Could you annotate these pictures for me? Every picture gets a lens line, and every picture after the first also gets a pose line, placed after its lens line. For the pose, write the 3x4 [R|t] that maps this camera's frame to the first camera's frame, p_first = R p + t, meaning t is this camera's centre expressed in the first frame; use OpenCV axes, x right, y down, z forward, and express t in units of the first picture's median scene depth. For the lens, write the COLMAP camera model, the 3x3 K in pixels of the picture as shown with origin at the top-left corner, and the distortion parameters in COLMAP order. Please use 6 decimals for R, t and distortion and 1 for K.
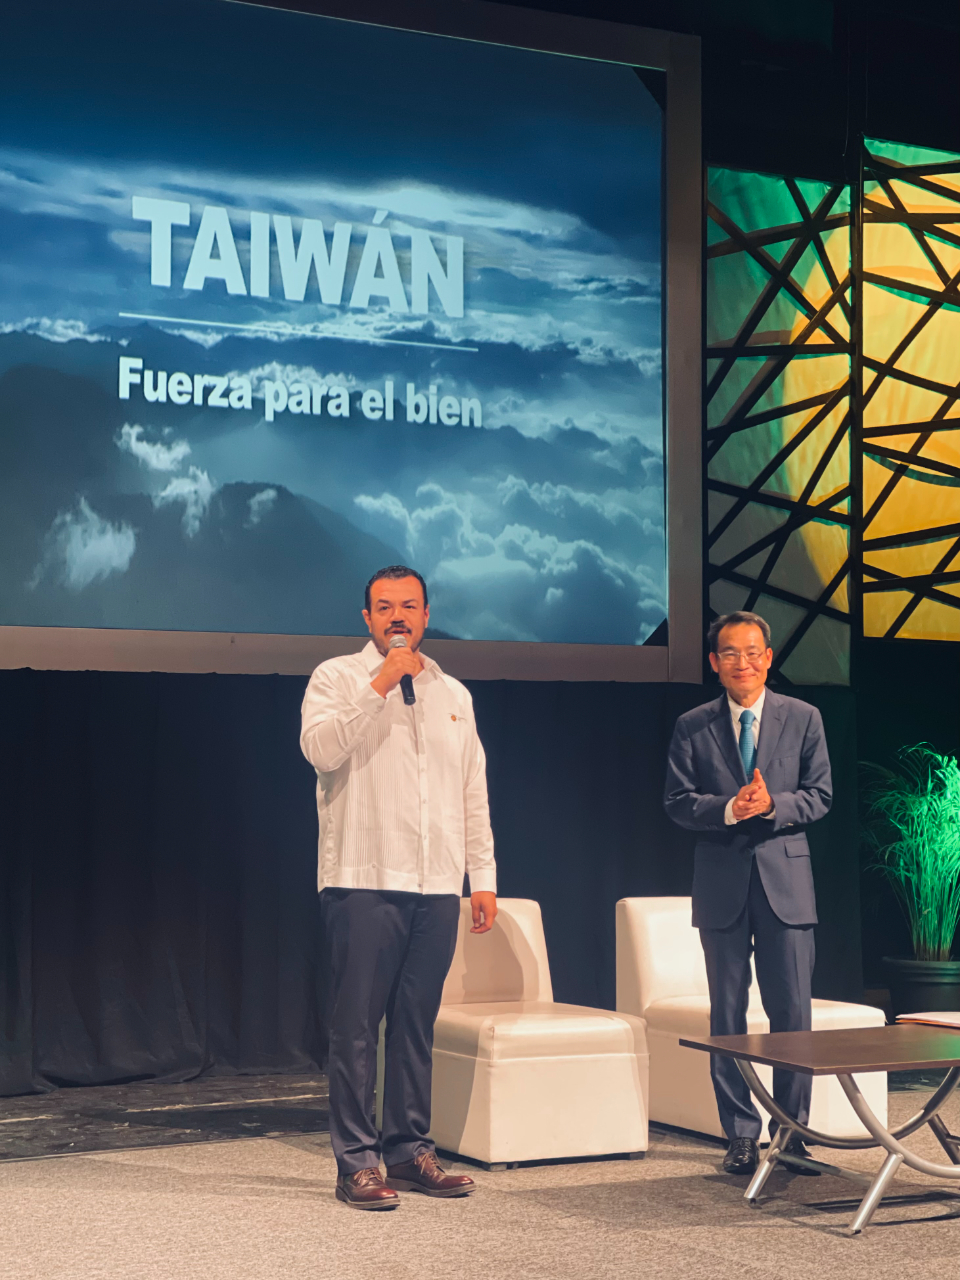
lens RADIAL K [[2405.3, 0, 478.5], [0, 2405.3, 638.9], [0, 0, 1]] dist [0.234854, 0.000000]
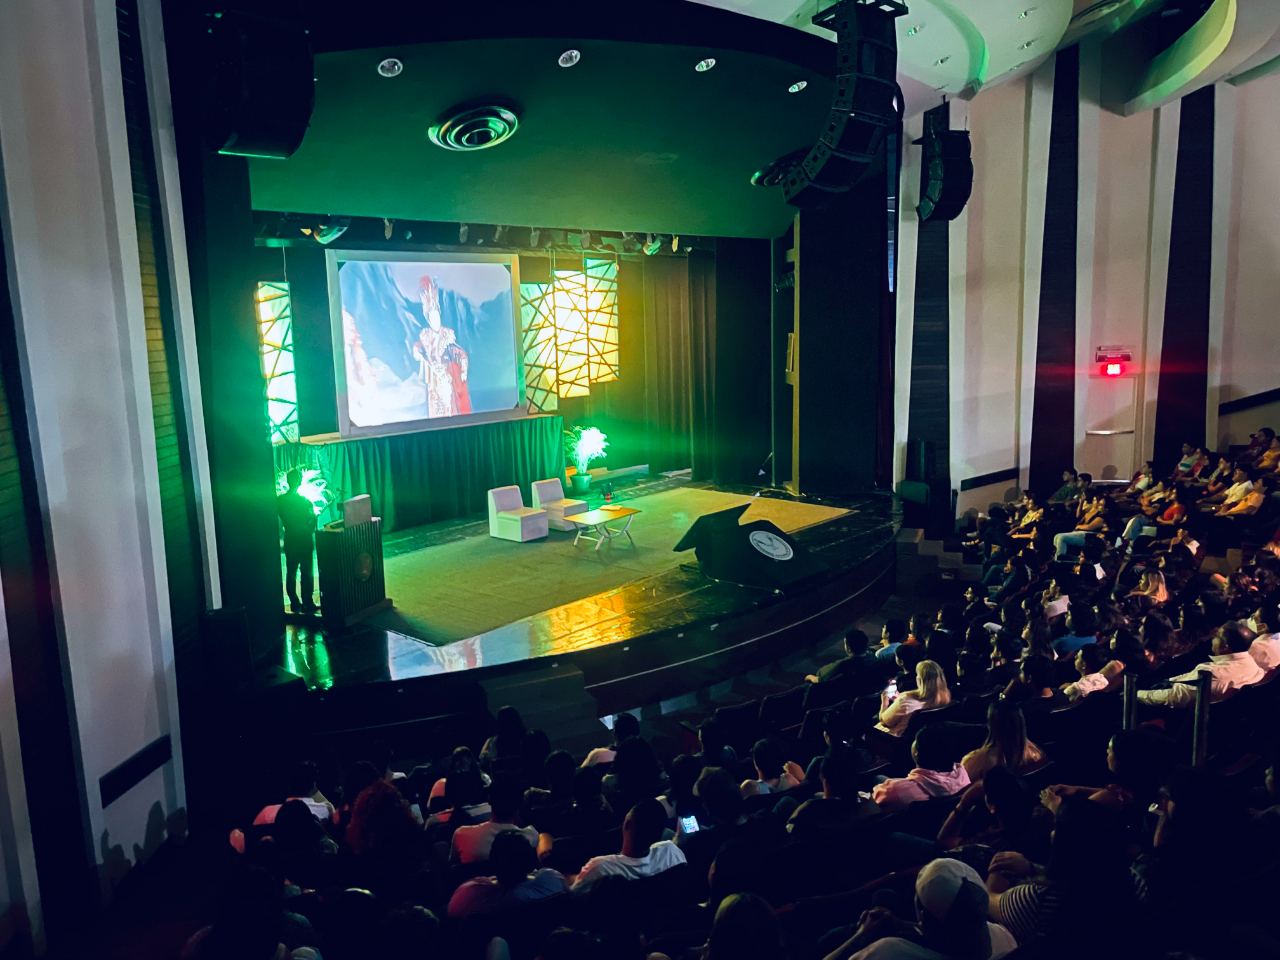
lens RADIAL K [[971.7, 0, 647.2], [0, 971.7, 487.1], [0, 0, 1]] dist [0.052511, -0.001922]
pose [[0.943645, -0.083279, 0.320312, -0.243203], [0.008420, 0.973551, 0.228313, -0.228101], [-0.330854, -0.212749, 0.919388, -0.601457]]
